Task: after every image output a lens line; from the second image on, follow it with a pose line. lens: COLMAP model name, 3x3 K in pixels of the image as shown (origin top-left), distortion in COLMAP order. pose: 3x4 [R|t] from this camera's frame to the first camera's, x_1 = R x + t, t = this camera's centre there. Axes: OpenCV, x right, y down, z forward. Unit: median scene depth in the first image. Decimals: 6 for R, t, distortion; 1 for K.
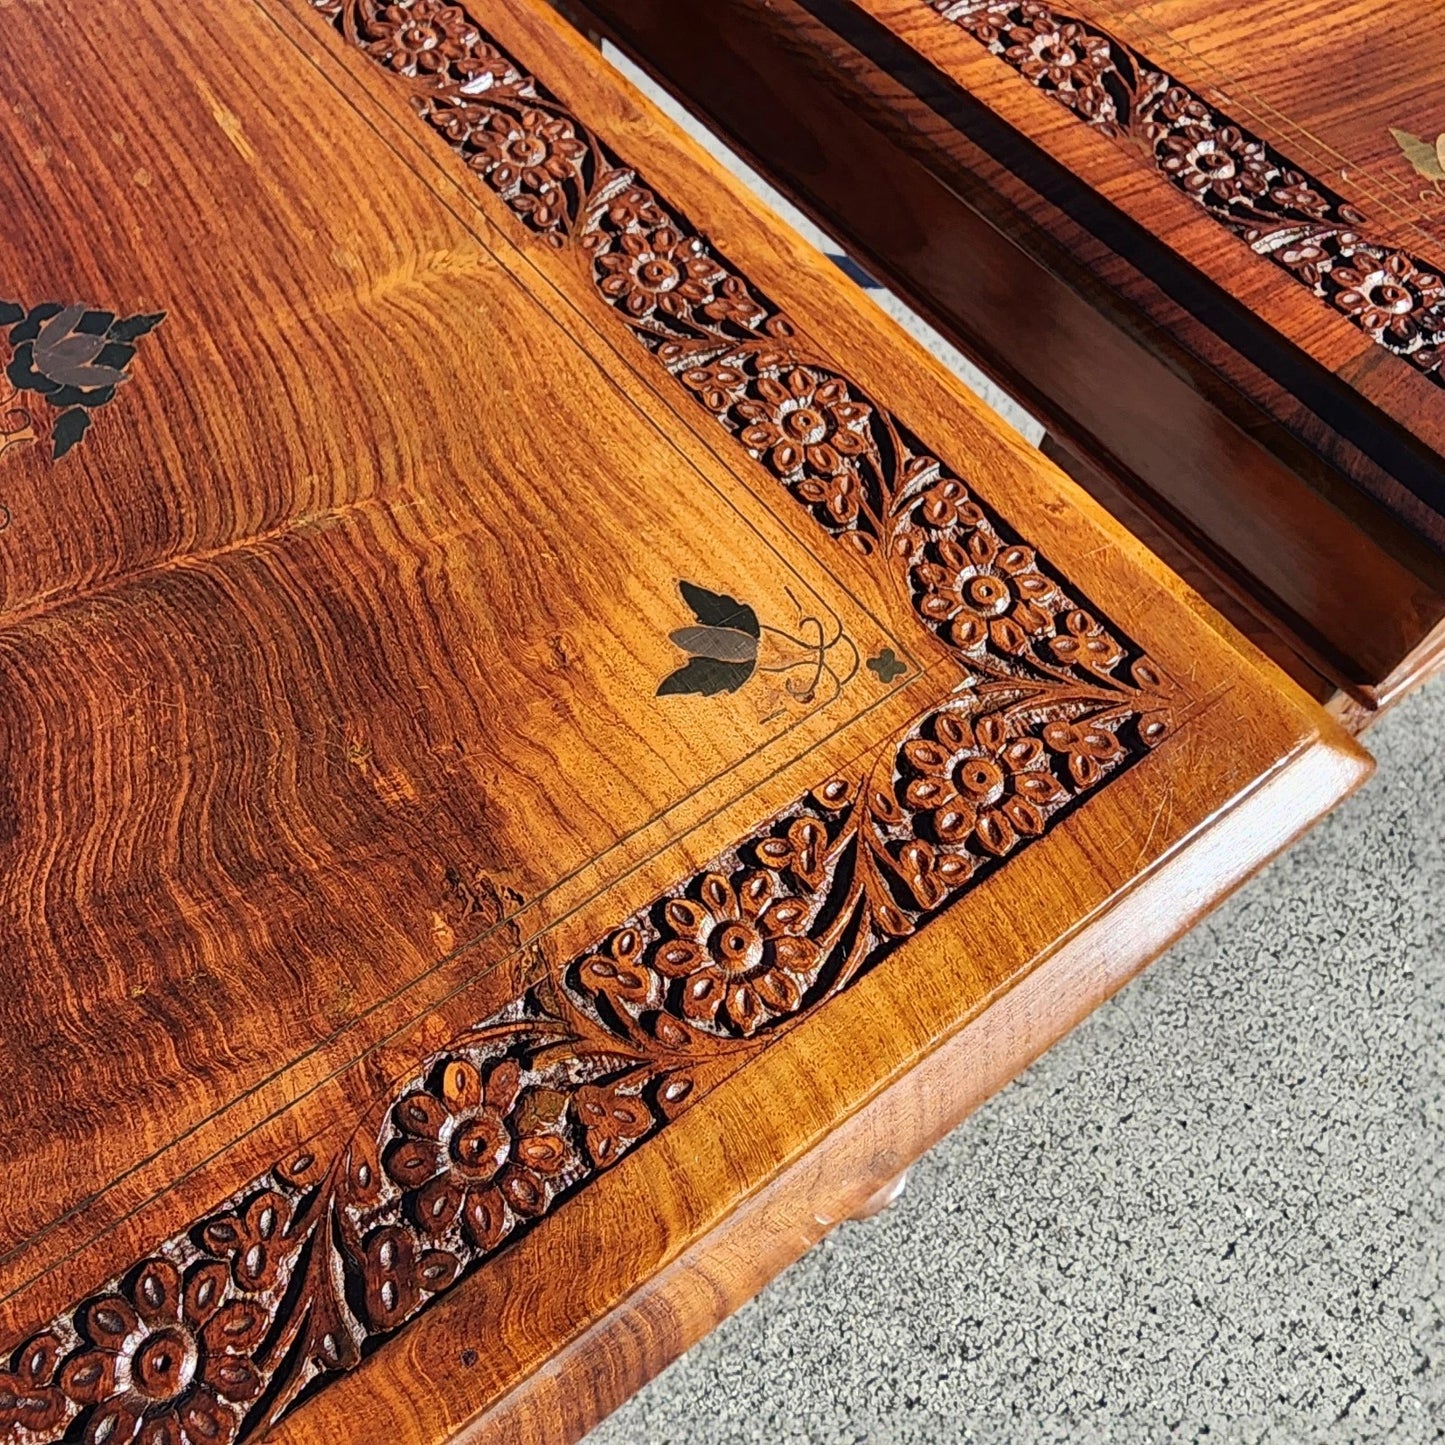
lens RADIAL K [[1287.7, 0, 742.3], [0, 1287.7, 726.1], [0, 0, 1]] dist [-0.000781, 0.005995]
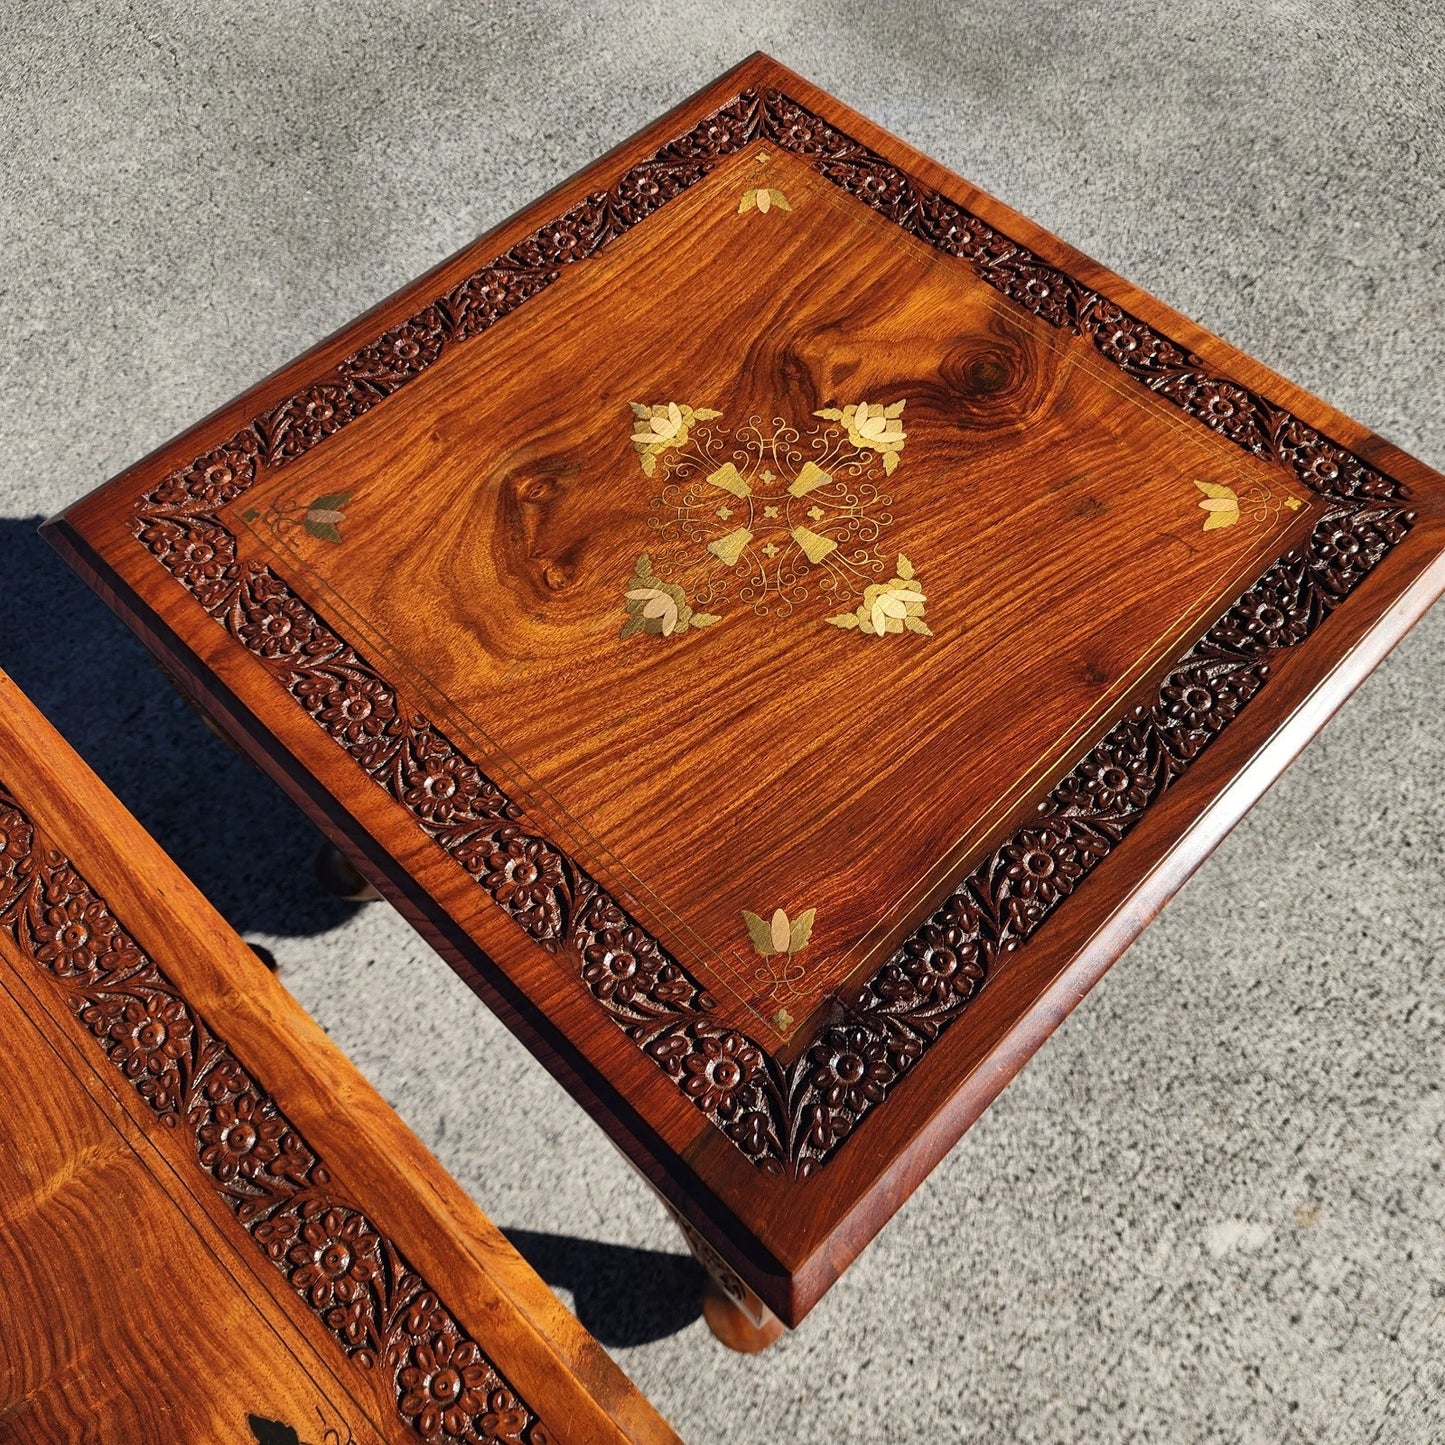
lens RADIAL K [[1283.8, 0, 794.2], [0, 1283.8, 725.9], [0, 0, 1]] dist [0.019401, -0.014018]
pose [[0.988747, -0.144310, 0.039414, 0.270558], [0.143211, 0.989254, 0.029438, -0.361266], [-0.043238, -0.023463, 0.998789, -0.241321]]
